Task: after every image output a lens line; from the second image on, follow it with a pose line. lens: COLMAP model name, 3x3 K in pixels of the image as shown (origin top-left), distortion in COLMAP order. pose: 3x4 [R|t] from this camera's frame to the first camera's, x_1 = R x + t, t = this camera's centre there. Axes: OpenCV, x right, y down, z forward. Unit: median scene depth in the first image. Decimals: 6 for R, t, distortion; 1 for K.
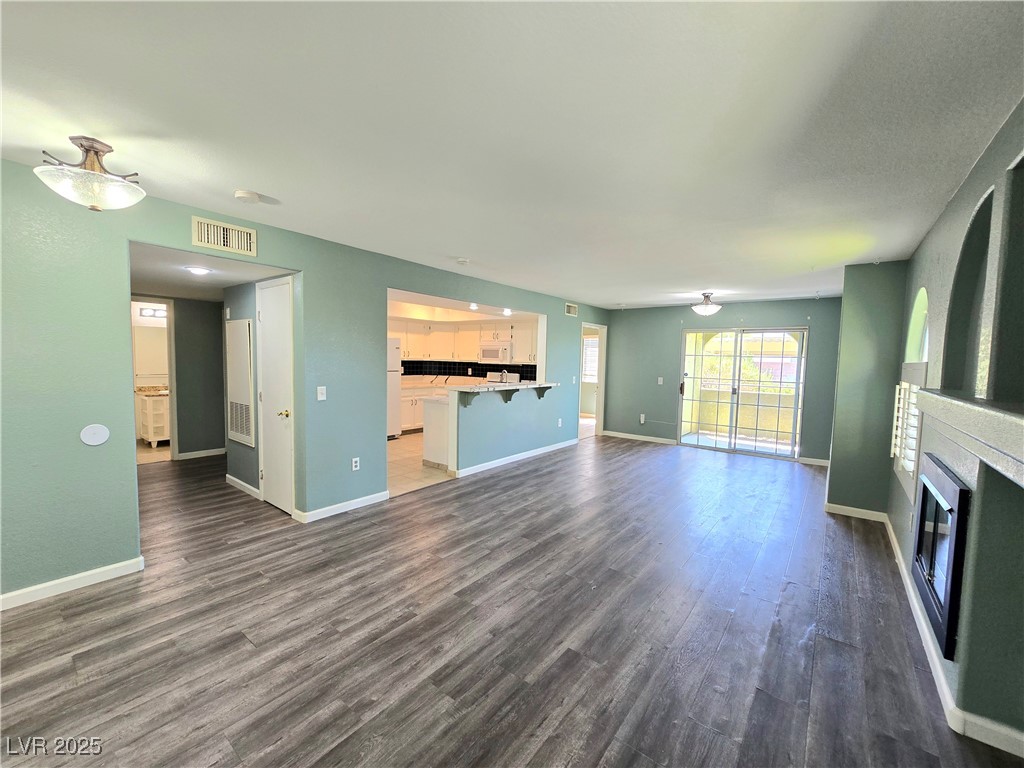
lens RADIAL K [[423.0, 0, 513.0], [0, 423.0, 385.4], [0, 0, 1]] dist [-0.001231, 0.000117]
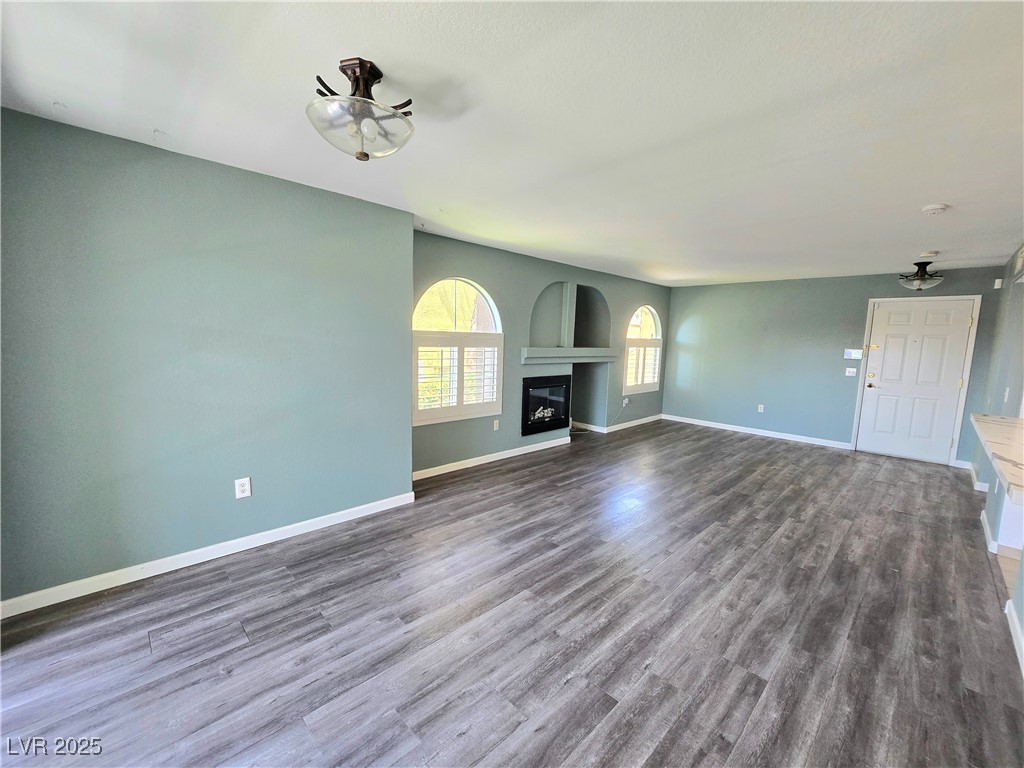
lens RADIAL K [[418.6, 0, 516.8], [0, 418.6, 389.5], [0, 0, 1]] dist [-0.001451, -0.000053]
pose [[-0.989624, -0.069489, 0.125764, 0.399569], [-0.044941, 0.981058, 0.188431, -0.093393], [-0.136476, 0.180824, -0.974001, 1.621461]]
